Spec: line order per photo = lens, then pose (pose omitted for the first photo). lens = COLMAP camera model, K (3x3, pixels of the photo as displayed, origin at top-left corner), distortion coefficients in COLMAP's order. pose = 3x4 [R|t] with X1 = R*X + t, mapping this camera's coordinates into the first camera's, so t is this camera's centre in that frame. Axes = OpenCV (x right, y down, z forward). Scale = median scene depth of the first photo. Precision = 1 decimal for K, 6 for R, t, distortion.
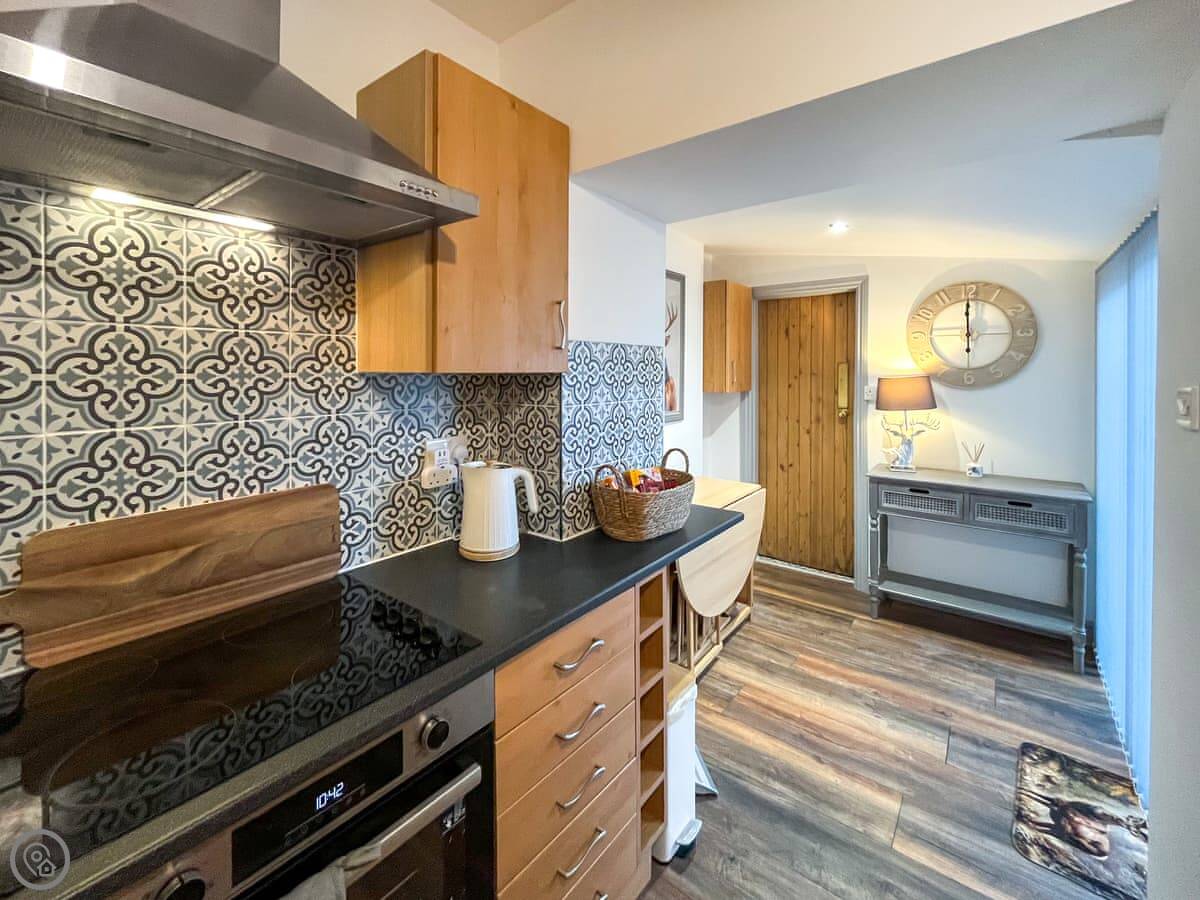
lens RADIAL K [[526.4, 0, 576.5], [0, 526.4, 370.0], [0, 0, 1]] dist [-0.002586, -0.000864]
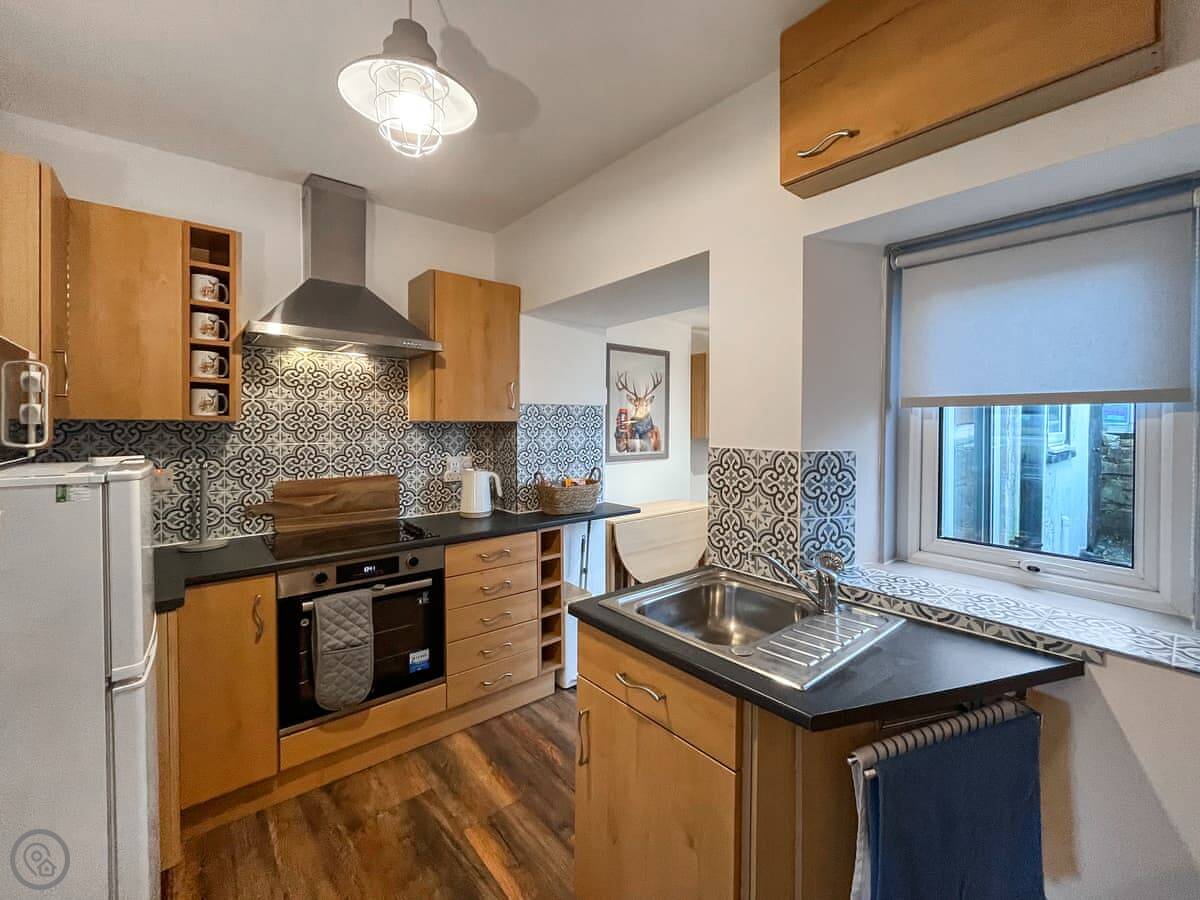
lens RADIAL K [[518.5, 0, 602.8], [0, 518.5, 428.0], [0, 0, 1]] dist [-0.001153, -0.000262]
pose [[0.979083, 0.004345, -0.203416, 0.716415], [-0.002226, 0.999941, 0.010647, 0.008957], [0.203450, -0.009972, 0.979035, -0.795466]]
